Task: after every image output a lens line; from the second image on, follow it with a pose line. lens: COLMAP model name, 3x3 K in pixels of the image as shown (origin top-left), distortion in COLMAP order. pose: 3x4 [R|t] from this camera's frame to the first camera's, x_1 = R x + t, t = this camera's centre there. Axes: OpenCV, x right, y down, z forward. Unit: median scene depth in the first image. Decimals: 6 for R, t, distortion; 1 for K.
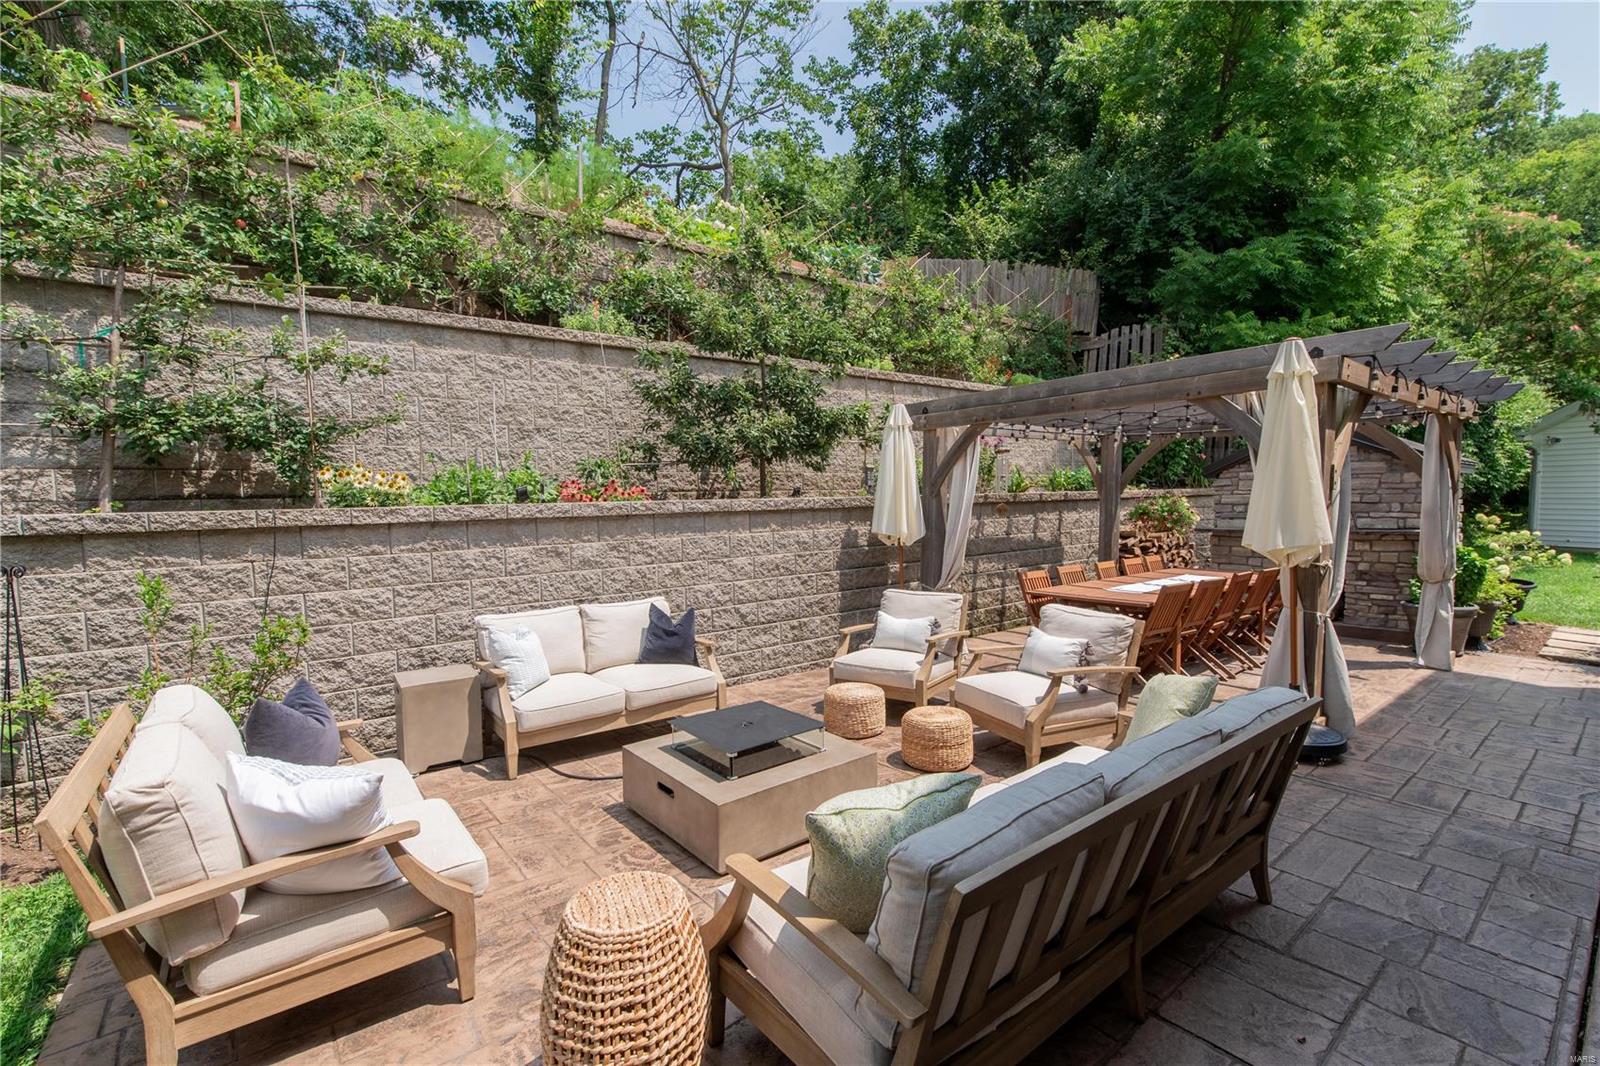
lens RADIAL K [[707.4, 0, 808.3], [0, 707.4, 536.5], [0, 0, 1]] dist [0.001168, 0.000266]
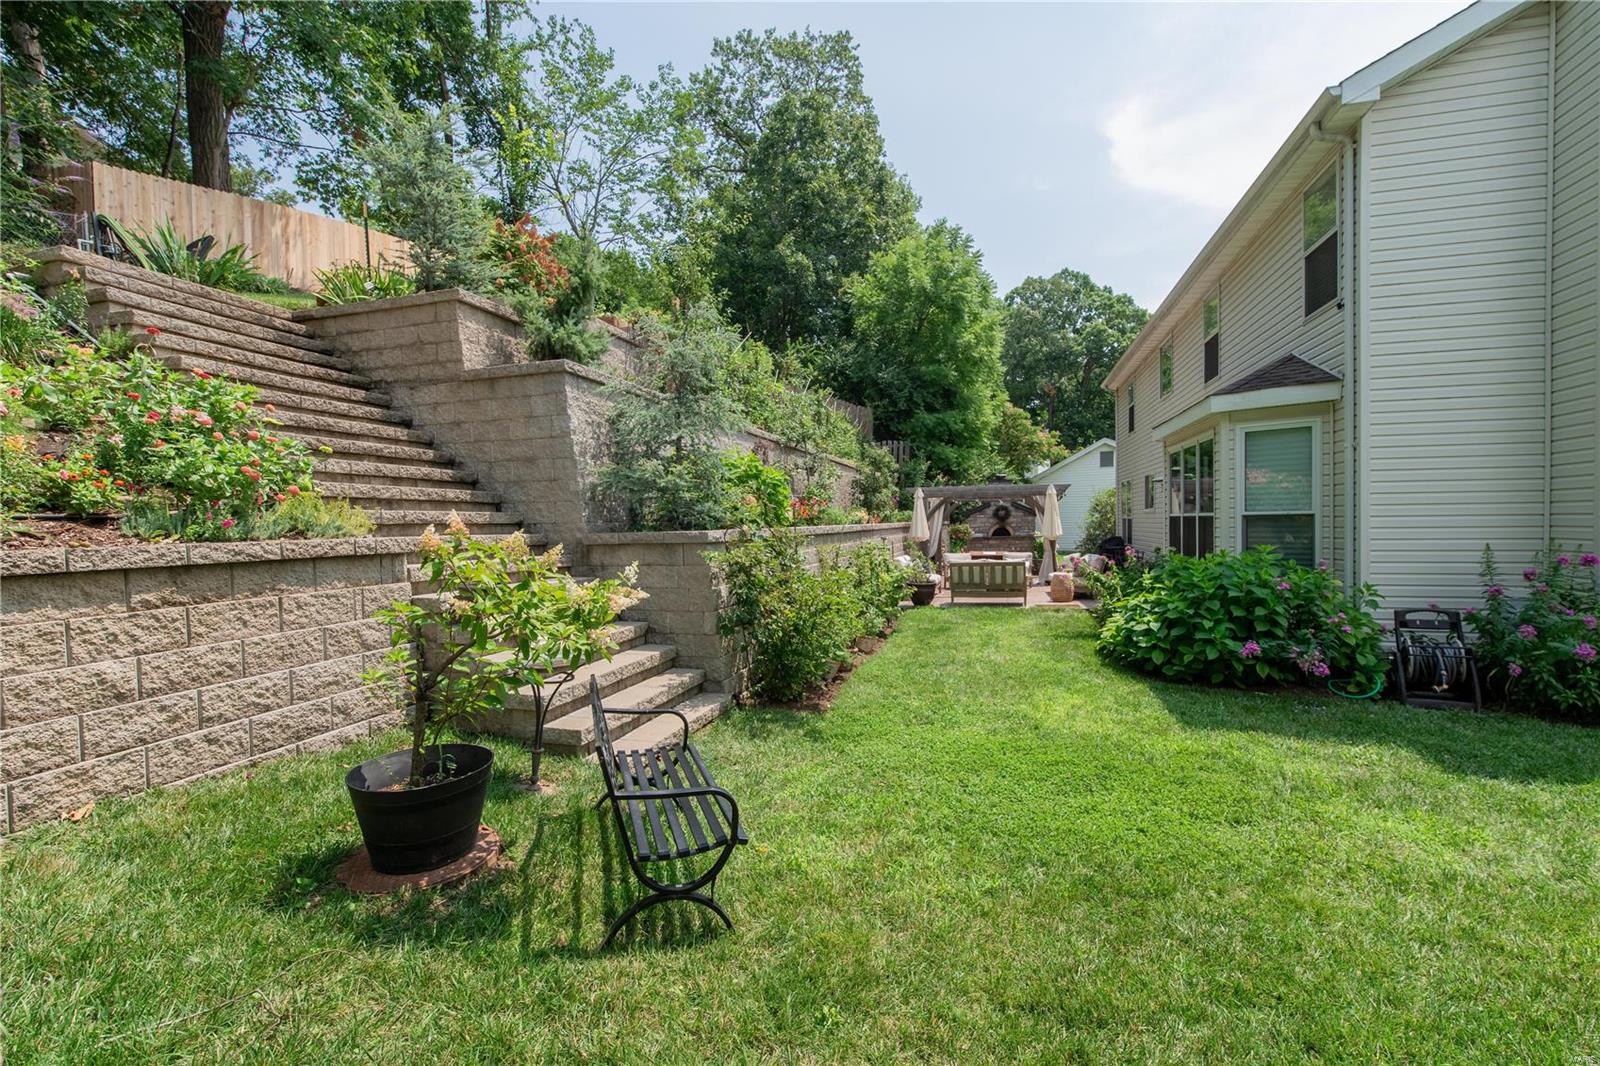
lens RADIAL K [[707.4, 0, 808.3], [0, 707.4, 536.5], [0, 0, 1]] dist [0.001168, 0.000266]
pose [[0.807273, -0.001639, 0.590176, -1.567878], [0.025055, 0.999190, -0.031497, 0.060544], [-0.589646, 0.040213, 0.806660, -0.816105]]
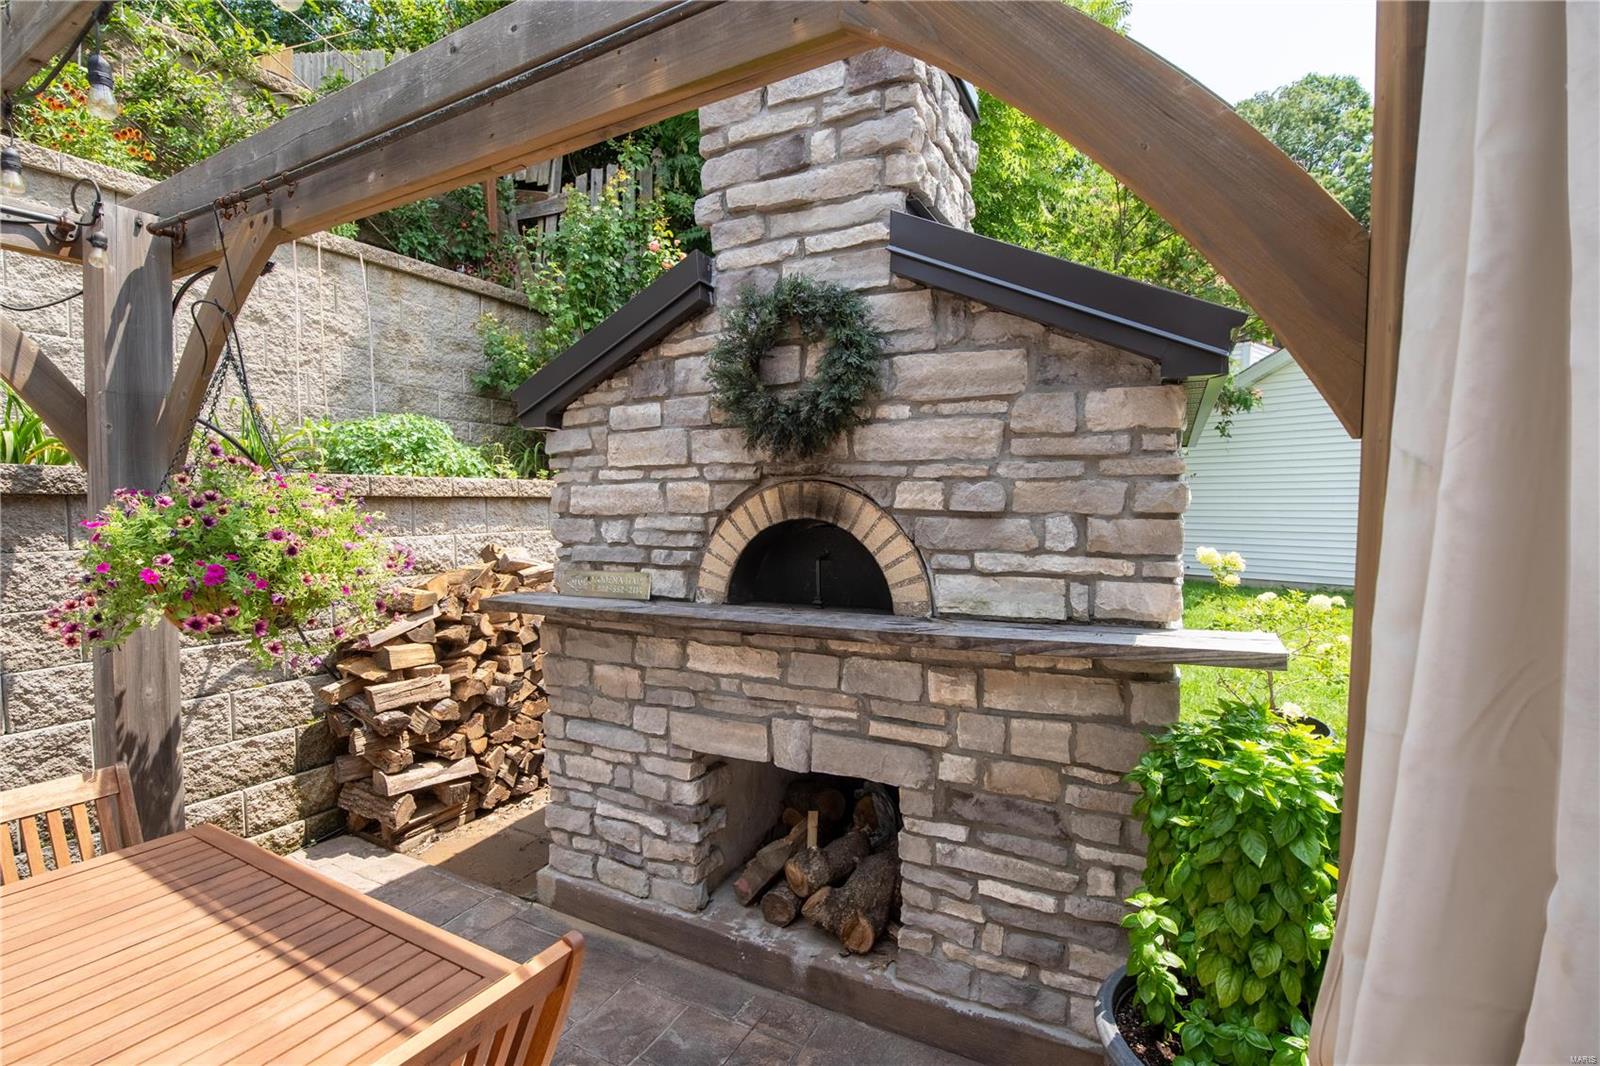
lens RADIAL K [[707.4, 0, 808.3], [0, 707.4, 536.5], [0, 0, 1]] dist [0.001168, 0.000266]
pose [[0.918178, 0.002019, 0.396164, 0.597720], [0.005807, 0.999811, -0.018554, -0.033170], [-0.396126, 0.019337, 0.917992, 0.741199]]
